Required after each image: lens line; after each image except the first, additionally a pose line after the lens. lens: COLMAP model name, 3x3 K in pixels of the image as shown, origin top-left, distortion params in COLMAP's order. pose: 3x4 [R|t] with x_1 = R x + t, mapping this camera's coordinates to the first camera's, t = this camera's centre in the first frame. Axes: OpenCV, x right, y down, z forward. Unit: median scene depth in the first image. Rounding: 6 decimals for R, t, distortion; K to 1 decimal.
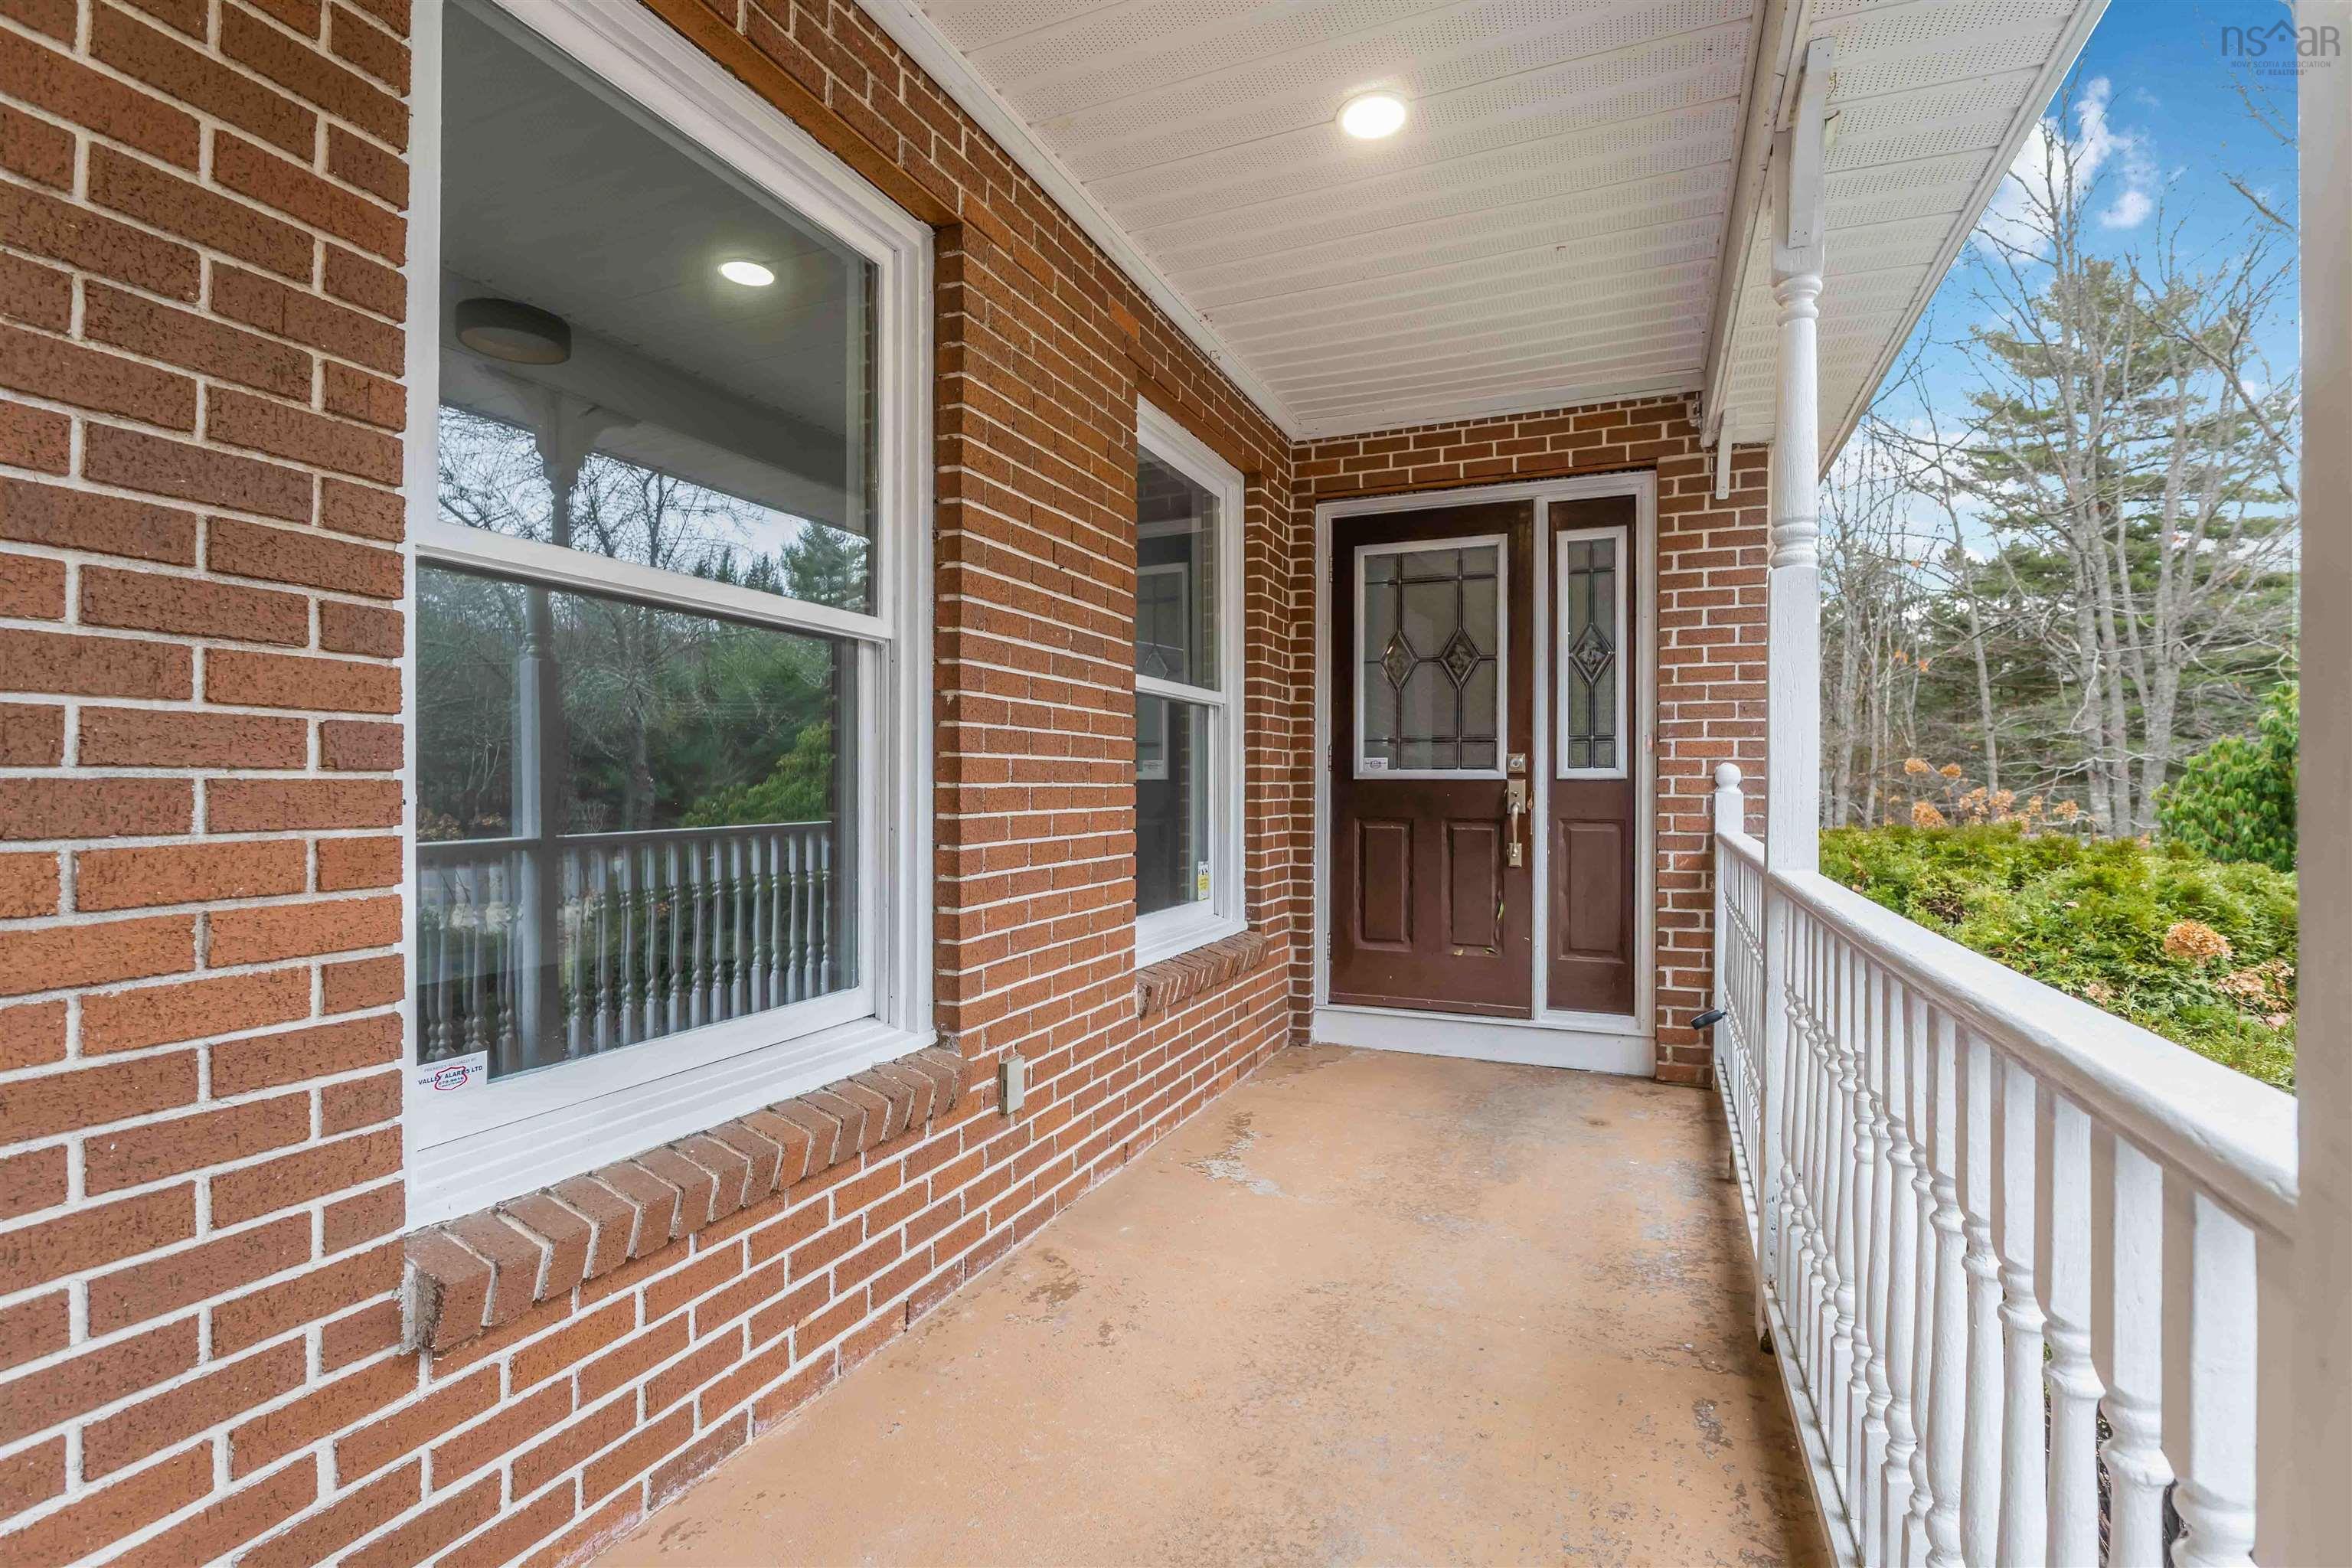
lens RADIAL K [[1065.6, 0, 1183.0], [0, 1065.6, 790.9], [0, 0, 1]] dist [-0.008860, 0.000316]
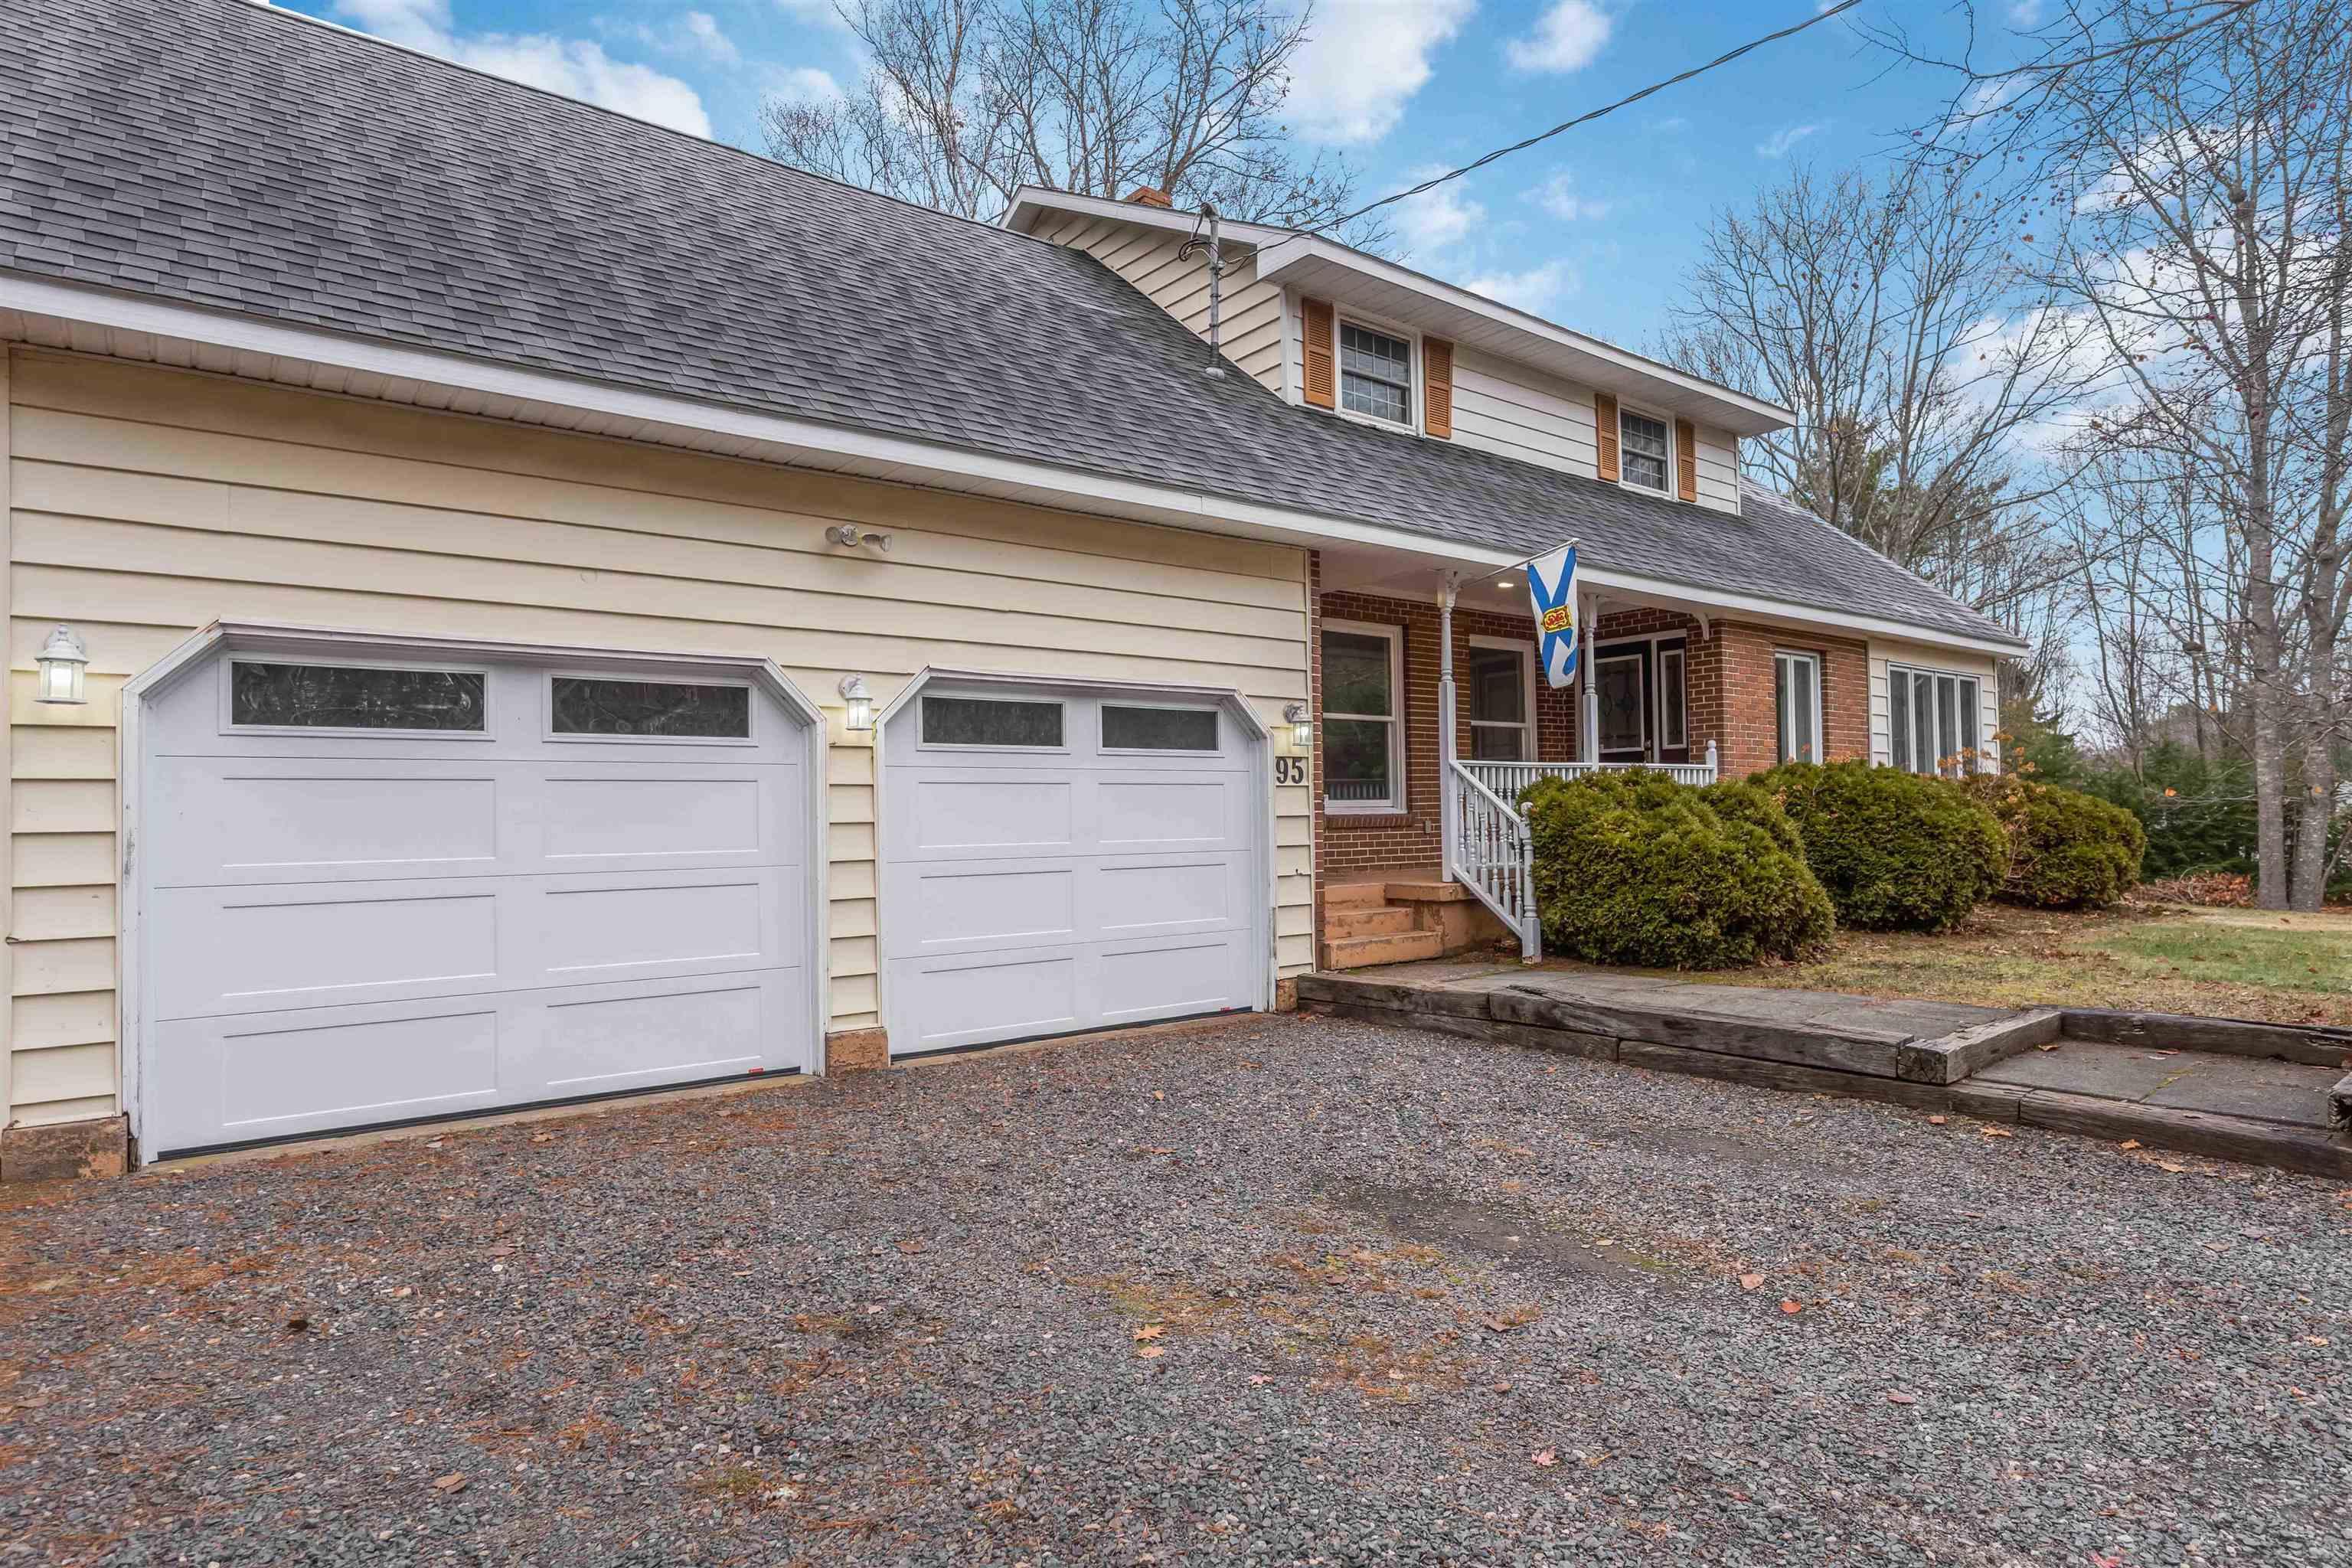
lens RADIAL K [[1268.4, 0, 1180.2], [0, 1268.4, 801.0], [0, 0, 1]] dist [-0.003960, -0.002193]
pose [[0.874782, -0.023928, -0.483926, 0.879403], [0.015210, 0.999644, -0.021932, 0.173522], [0.484279, 0.011825, 0.874834, -2.388744]]
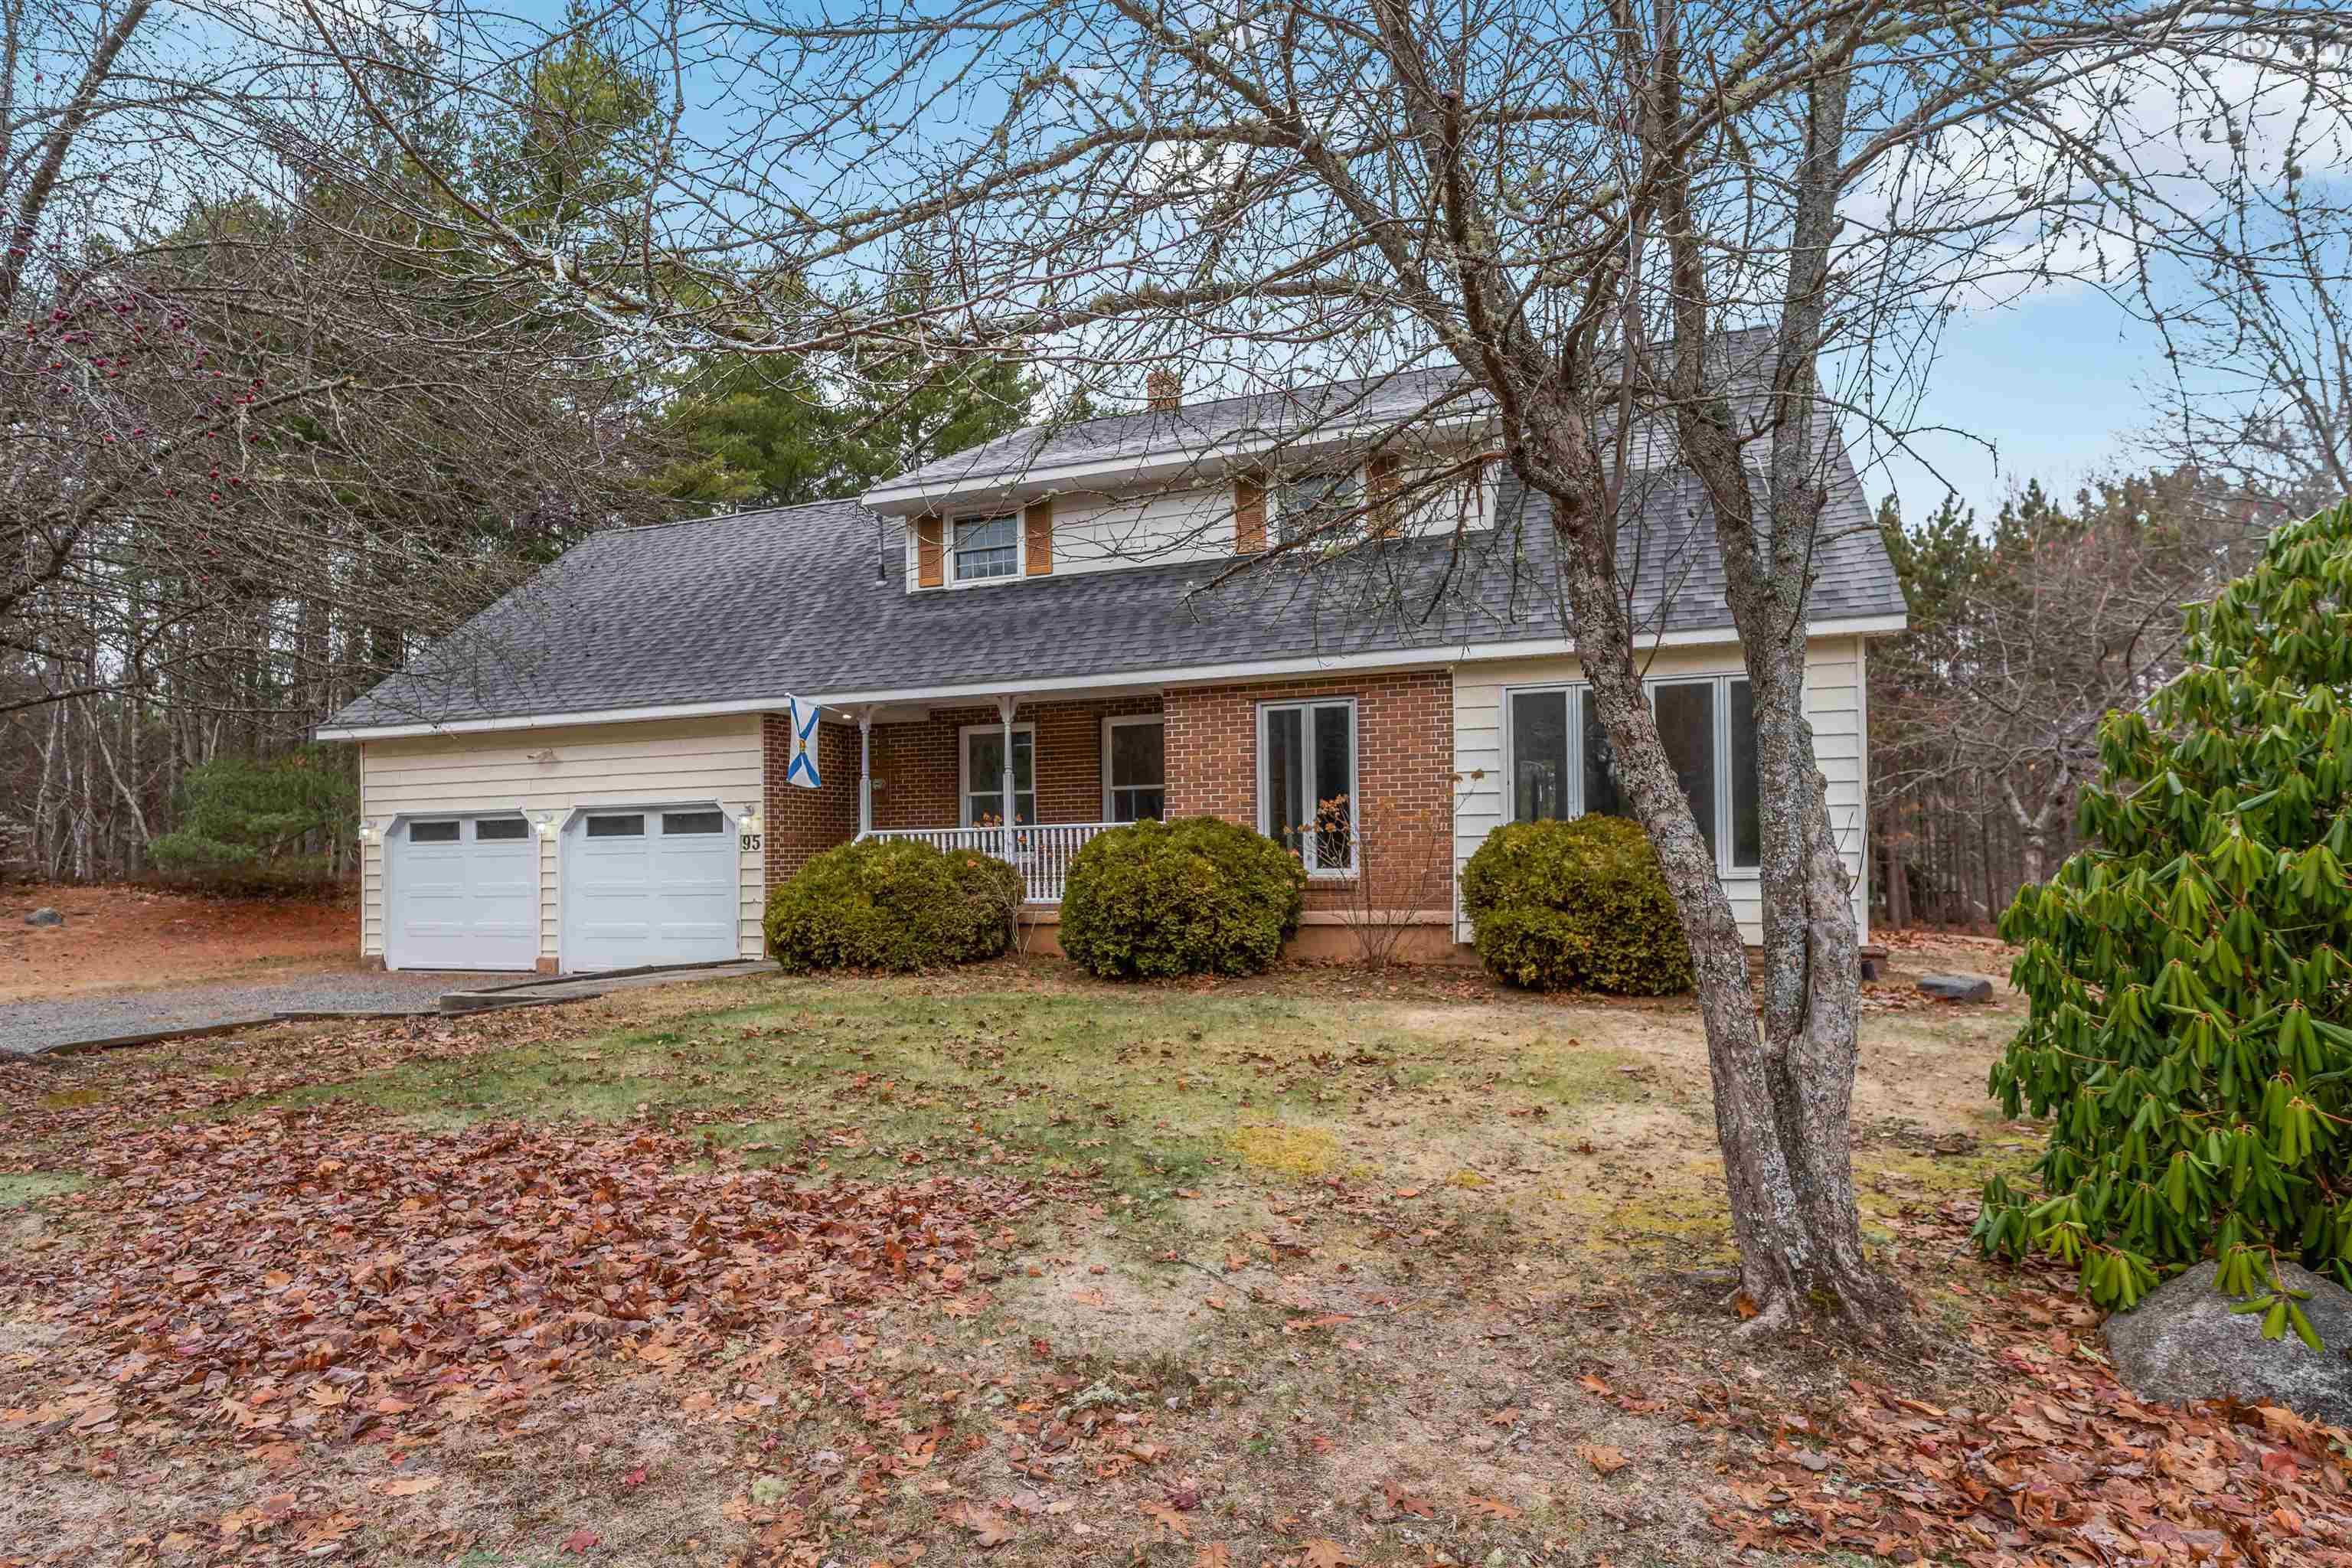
lens RADIAL K [[1214.5, 0, 1173.9], [0, 1214.5, 851.5], [0, 0, 1]] dist [-0.000075, -0.000271]
pose [[0.064459, -0.005759, -0.997904, 3.879705], [0.013678, 0.999895, -0.004887, 0.136579], [0.997827, -0.013334, 0.064531, 0.800950]]
